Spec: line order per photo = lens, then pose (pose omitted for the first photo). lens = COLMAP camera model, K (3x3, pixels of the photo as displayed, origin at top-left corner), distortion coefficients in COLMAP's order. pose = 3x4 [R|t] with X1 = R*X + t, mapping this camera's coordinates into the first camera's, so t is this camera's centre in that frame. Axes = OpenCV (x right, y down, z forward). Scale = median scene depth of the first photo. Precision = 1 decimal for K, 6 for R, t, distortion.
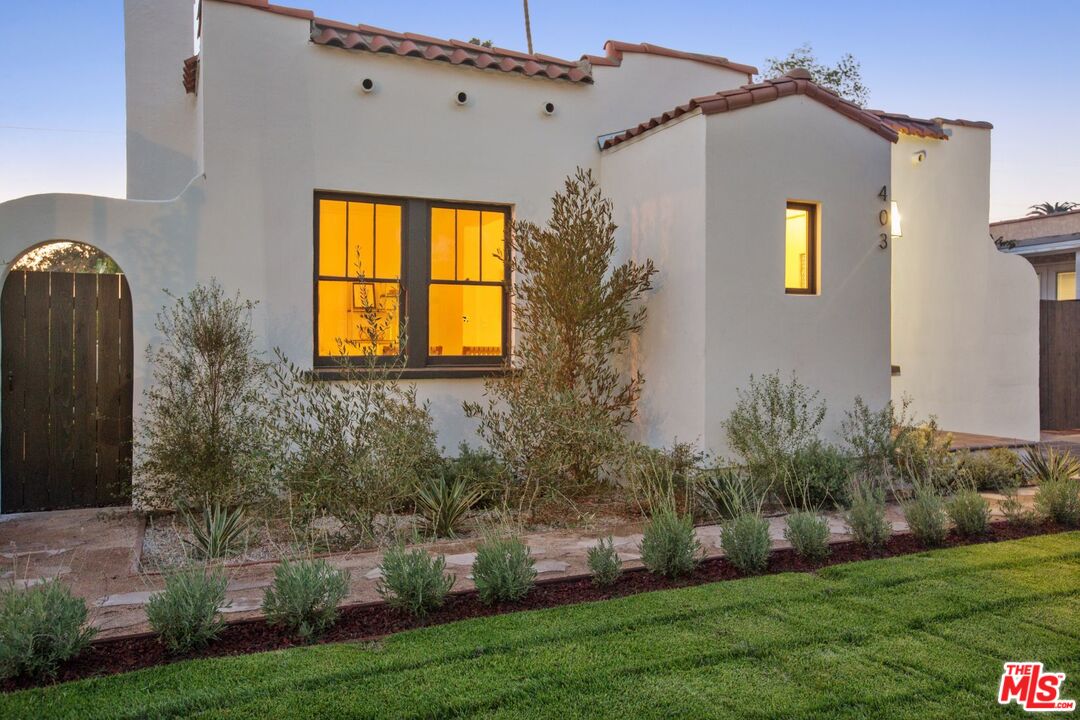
lens RADIAL K [[781.8, 0, 508.2], [0, 781.8, 350.7], [0, 0, 1]] dist [0.007527, 0.022060]
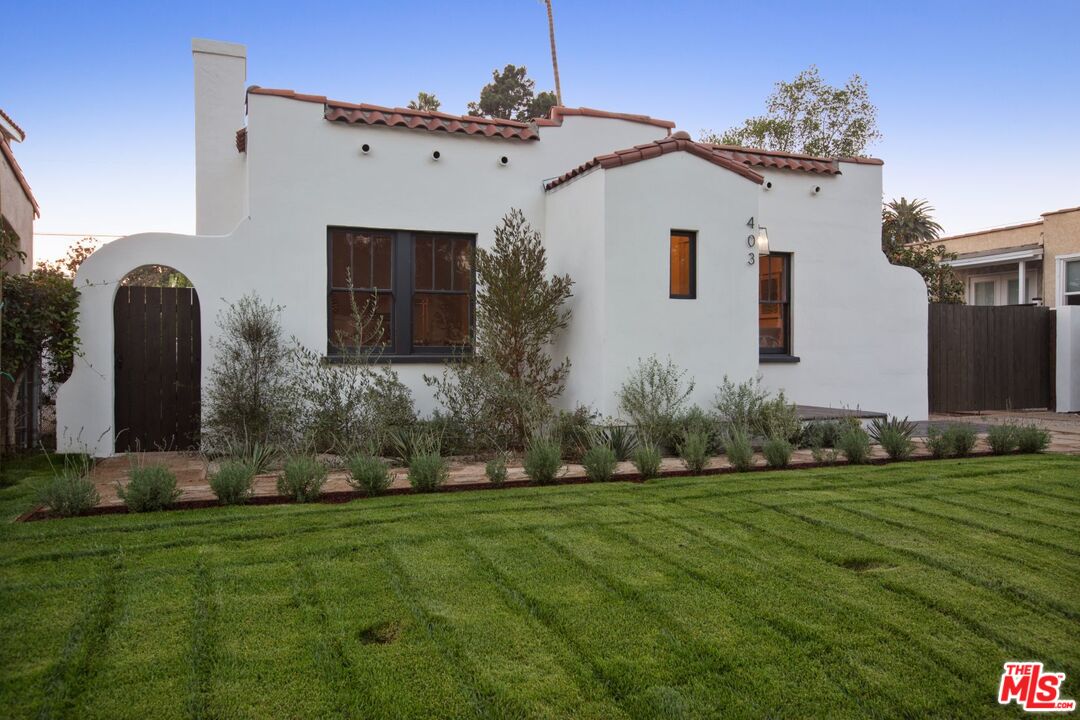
lens RADIAL K [[735.5, 0, 495.1], [0, 735.5, 363.2], [0, 0, 1]] dist [0.007099, -0.003151]
pose [[0.997838, -0.000185, -0.065723, 0.132496], [0.000716, 0.999967, 0.008050, 0.026787], [0.065719, -0.008079, 0.997805, -0.278473]]
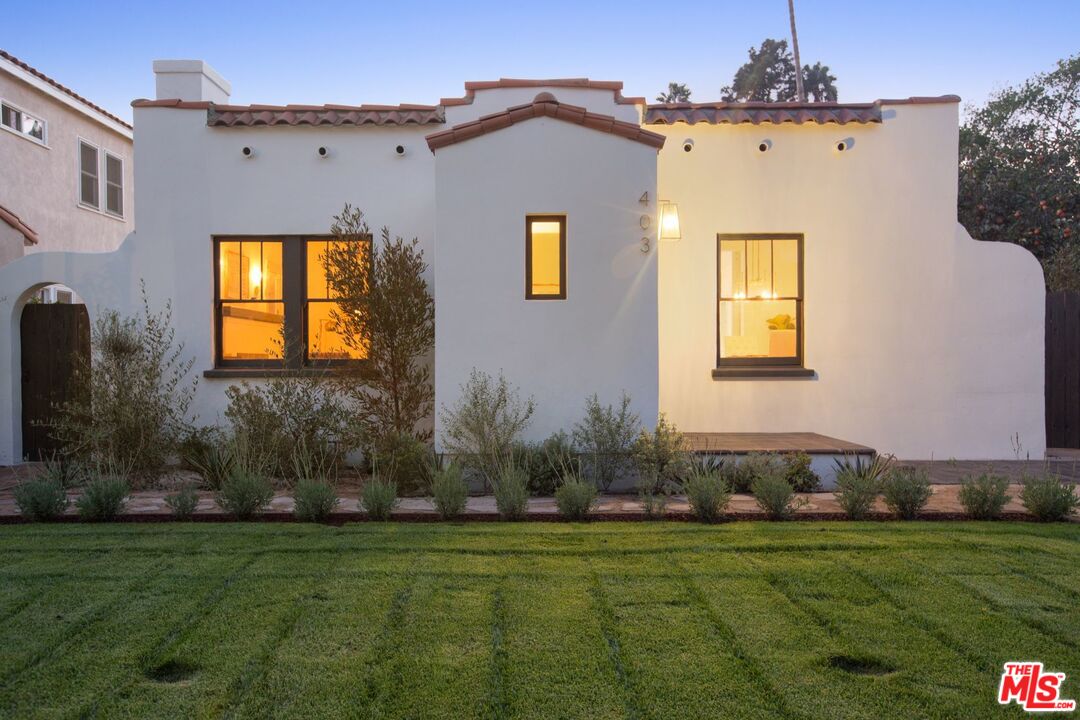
lens RADIAL K [[781.8, 0, 523.9], [0, 781.8, 362.8], [0, 0, 1]] dist [0.007527, 0.022060]
pose [[0.914010, -0.006133, -0.405645, 0.772506], [0.002230, 0.999947, -0.010093, 0.025651], [0.405686, 0.008320, 0.913975, 0.001026]]
